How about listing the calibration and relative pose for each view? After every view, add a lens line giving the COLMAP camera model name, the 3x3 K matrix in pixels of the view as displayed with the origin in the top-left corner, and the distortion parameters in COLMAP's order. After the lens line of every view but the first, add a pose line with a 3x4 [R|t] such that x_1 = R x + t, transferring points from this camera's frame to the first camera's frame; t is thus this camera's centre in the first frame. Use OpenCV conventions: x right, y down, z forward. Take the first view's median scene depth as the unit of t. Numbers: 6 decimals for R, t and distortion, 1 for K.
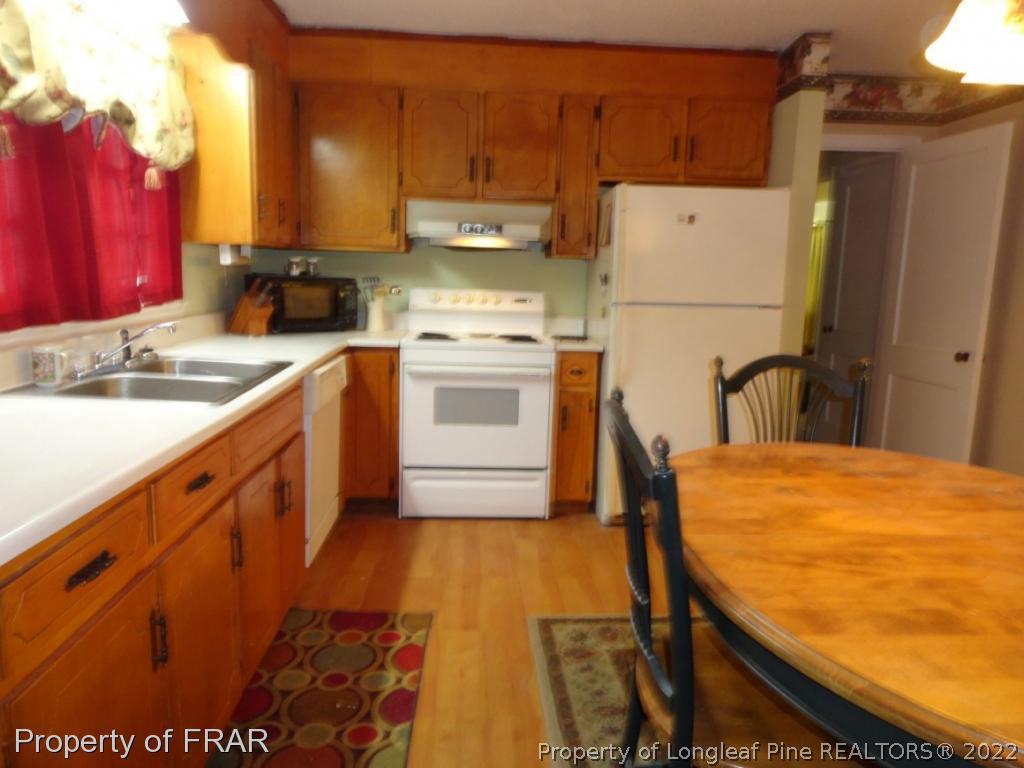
lens RADIAL K [[700.1, 0, 512.0], [0, 700.1, 384.0], [0, 0, 1]] dist [0.002913, 0.000199]
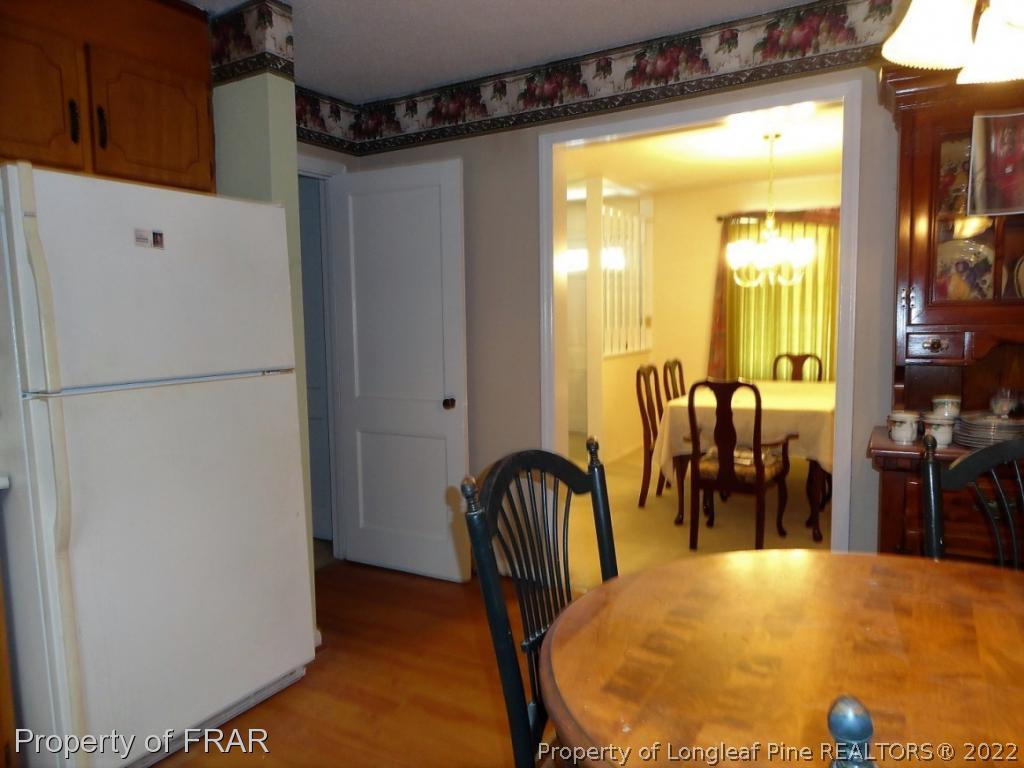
lens RADIAL K [[700.1, 0, 512.0], [0, 700.1, 384.0], [0, 0, 1]] dist [0.002913, 0.000199]
pose [[0.547885, -0.113825, 0.828774, -0.079875], [0.165251, 0.985904, 0.026162, -0.071693], [-0.820070, 0.122622, 0.558972, 0.392832]]
